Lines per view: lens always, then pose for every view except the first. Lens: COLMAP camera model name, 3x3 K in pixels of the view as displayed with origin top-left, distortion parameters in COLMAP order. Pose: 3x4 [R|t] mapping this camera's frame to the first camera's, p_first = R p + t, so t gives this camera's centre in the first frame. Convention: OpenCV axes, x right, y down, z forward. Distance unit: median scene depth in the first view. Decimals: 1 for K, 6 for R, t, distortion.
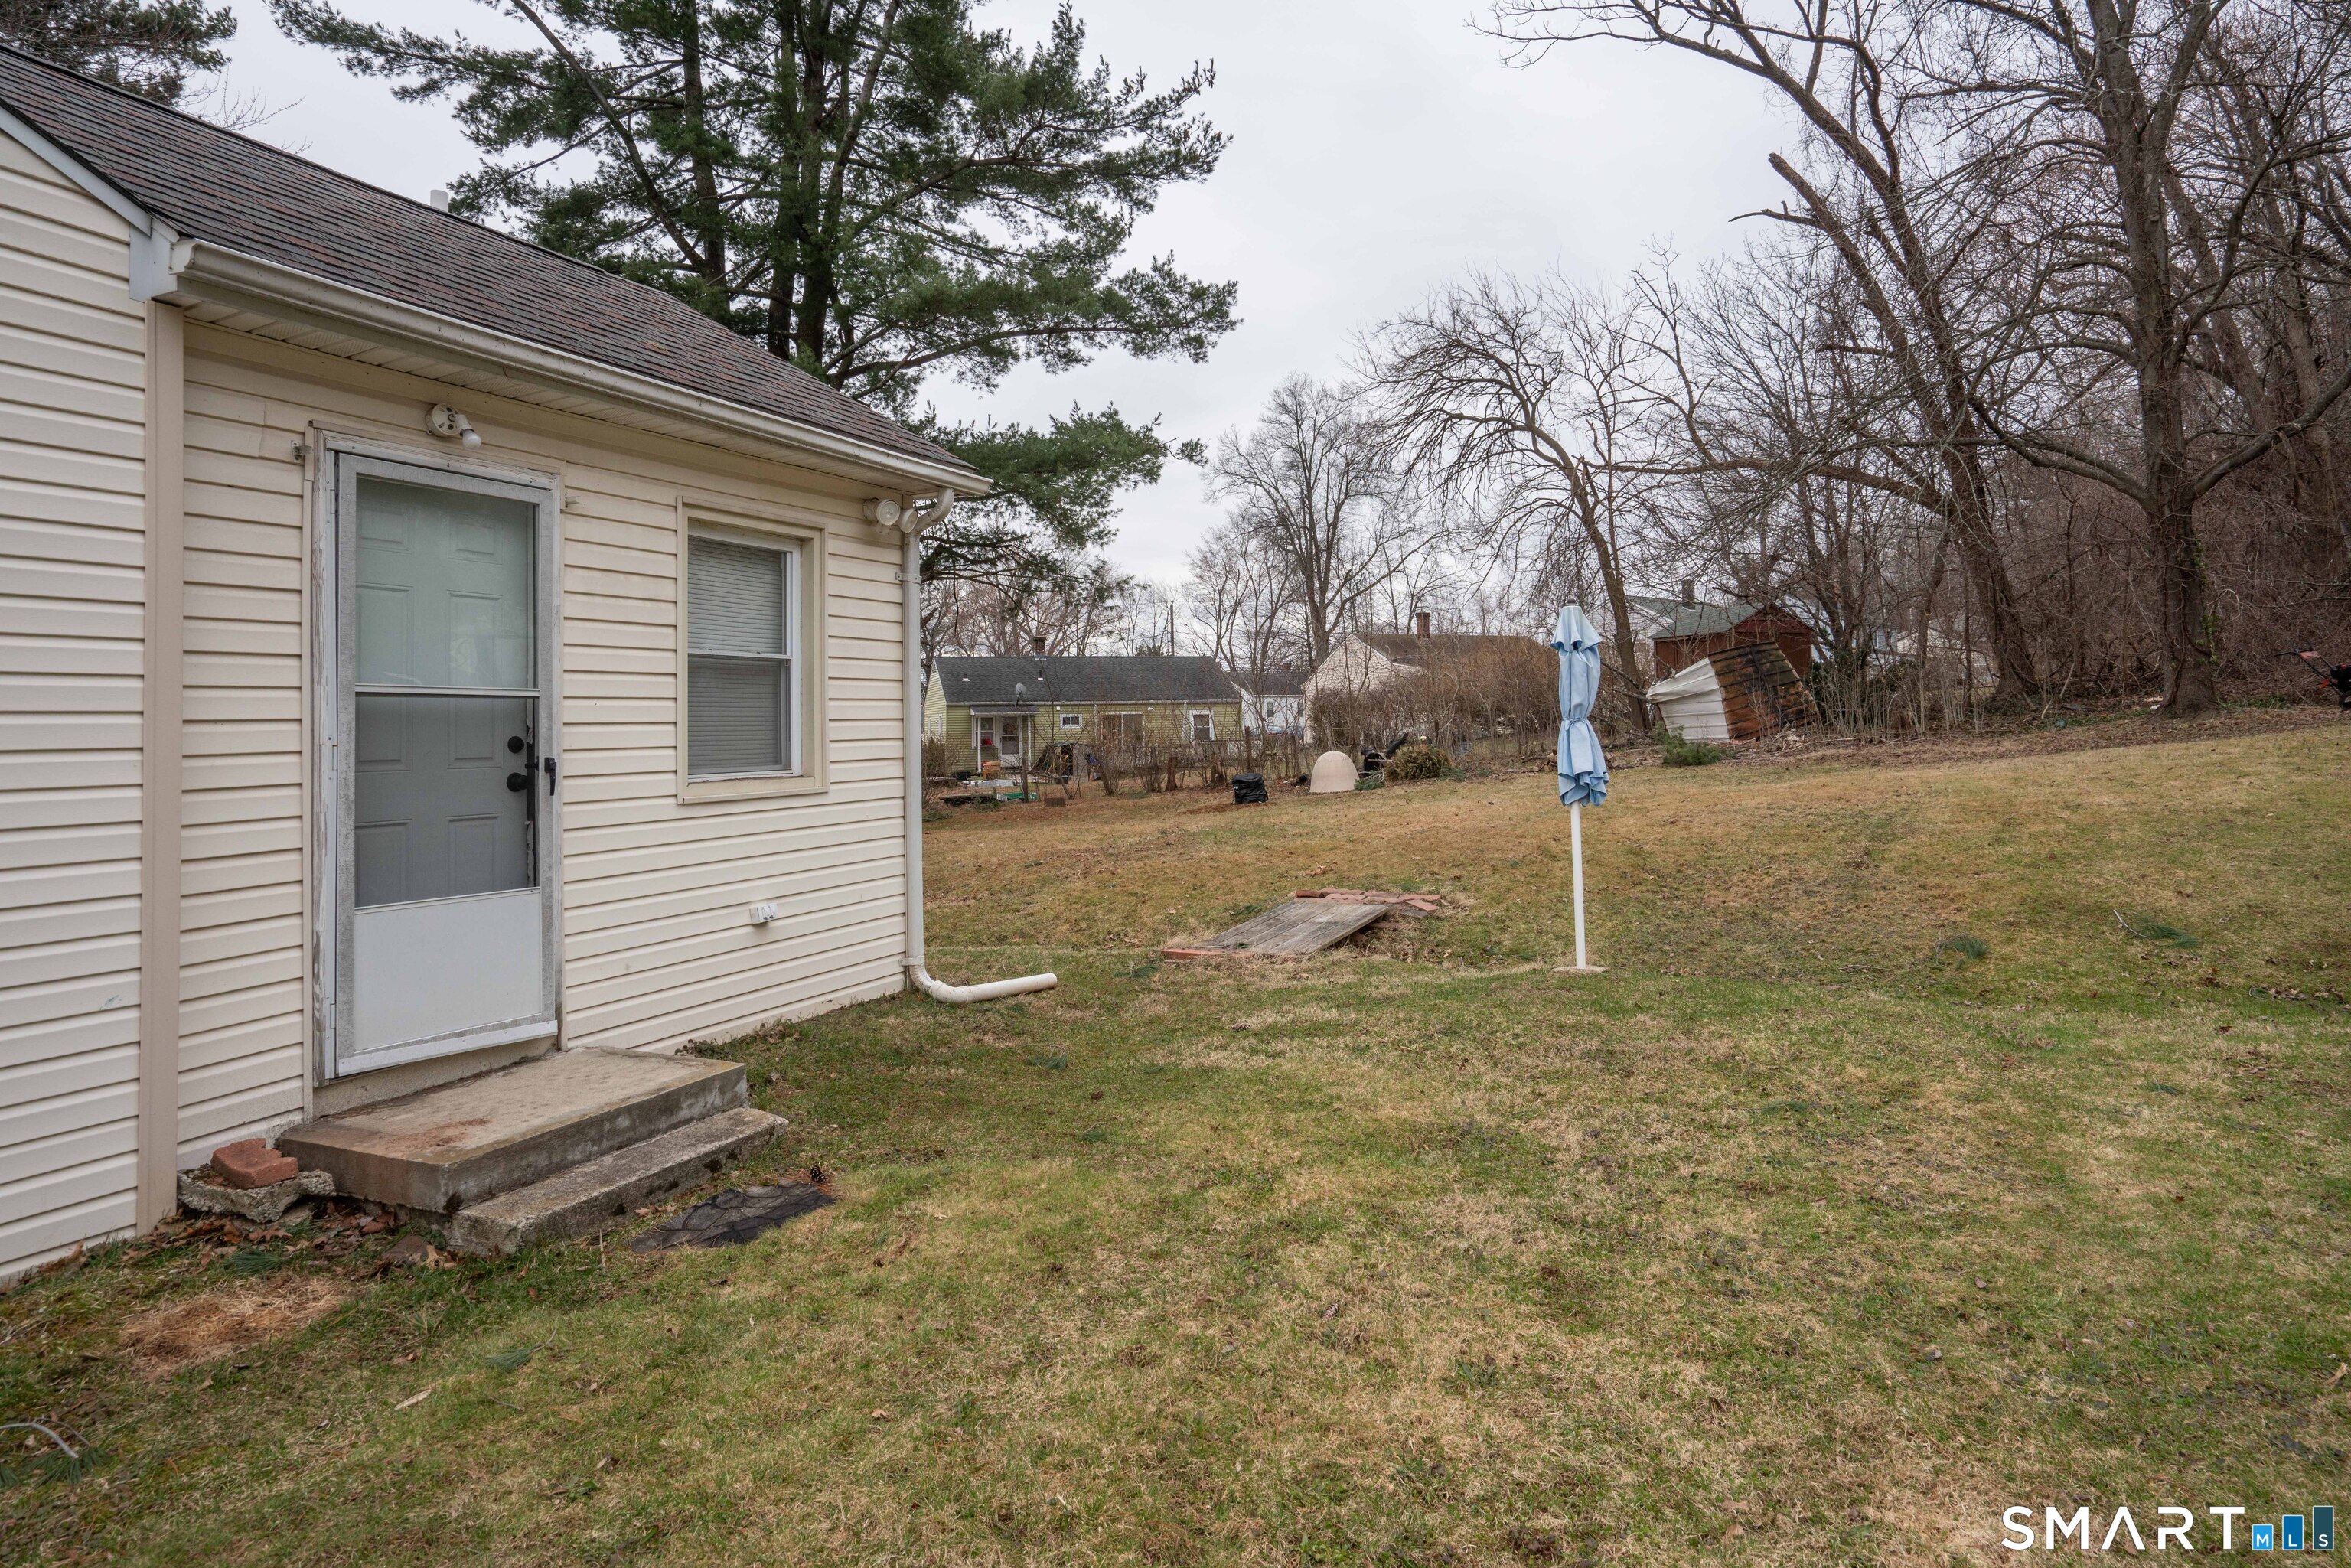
lens RADIAL K [[1359.2, 0, 1177.2], [0, 1359.2, 842.1], [0, 0, 1]] dist [-0.020397, 0.030412]
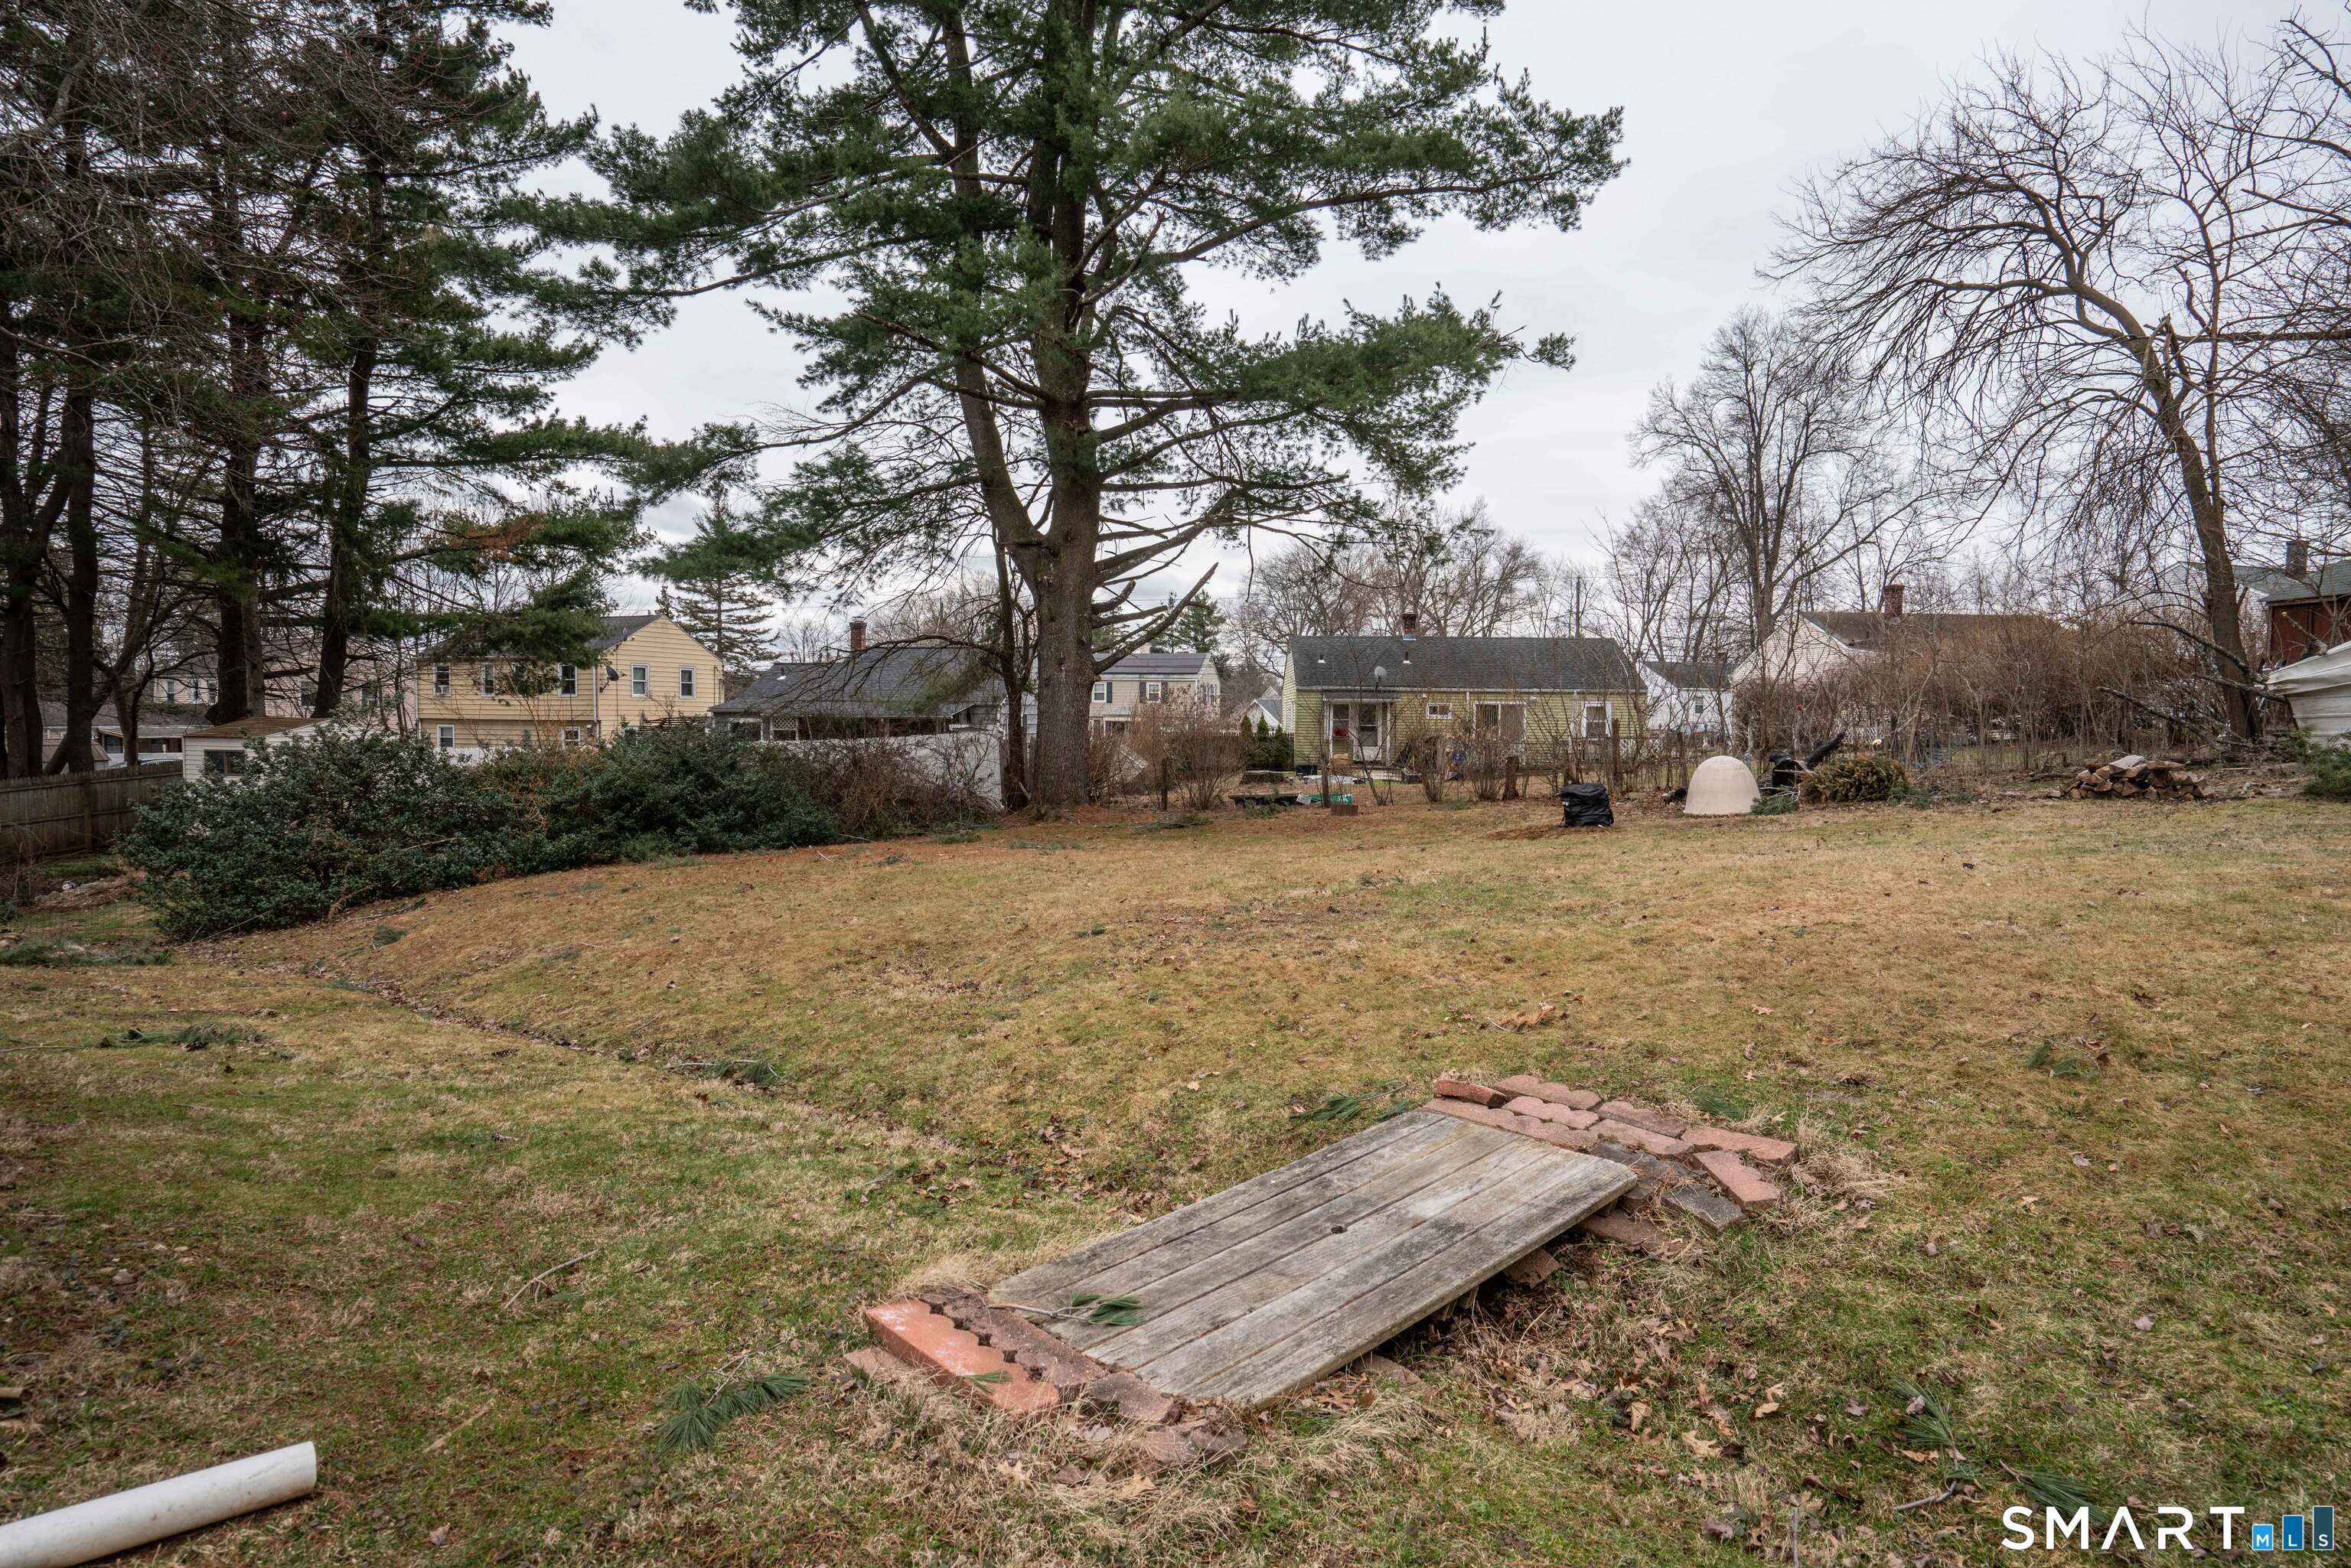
lens RADIAL K [[1359.2, 0, 1177.2], [0, 1359.2, 842.1], [0, 0, 1]] dist [-0.020397, 0.030412]
pose [[0.952199, 0.051574, -0.301093, 0.051193], [-0.049632, 0.998668, 0.014102, -0.015952], [0.301419, 0.001516, 0.953491, 0.215594]]
